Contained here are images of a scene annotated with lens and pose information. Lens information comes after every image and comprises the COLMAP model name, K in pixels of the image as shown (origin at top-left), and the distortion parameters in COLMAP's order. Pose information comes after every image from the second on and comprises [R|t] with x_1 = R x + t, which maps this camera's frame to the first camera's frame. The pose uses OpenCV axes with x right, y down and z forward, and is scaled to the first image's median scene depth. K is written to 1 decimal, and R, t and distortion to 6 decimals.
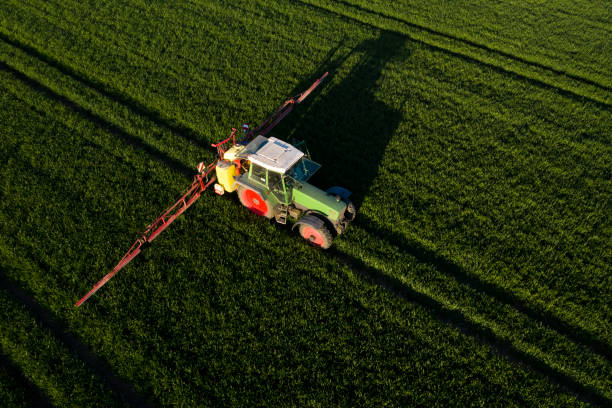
lens RADIAL K [[482.8, 0, 306.0], [0, 482.8, 204.0], [0, 0, 1]] dist [-0.017541, 0.002163]
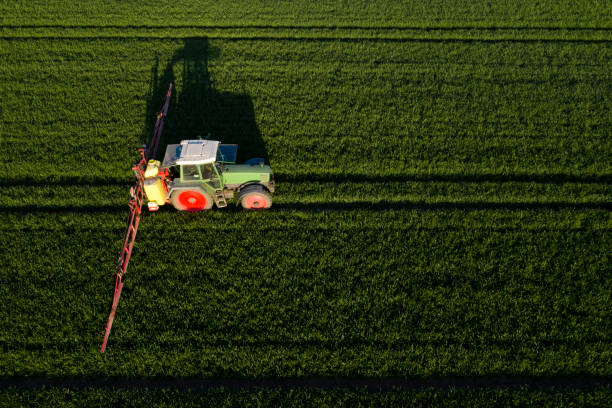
lens RADIAL K [[482.8, 0, 306.0], [0, 482.8, 204.0], [0, 0, 1]] dist [-0.017541, 0.002163]
pose [[0.808003, -0.420840, 0.412341, -0.369854], [0.431337, 0.899267, 0.072576, 0.036563], [-0.401348, 0.119216, 0.908134, -0.118632]]
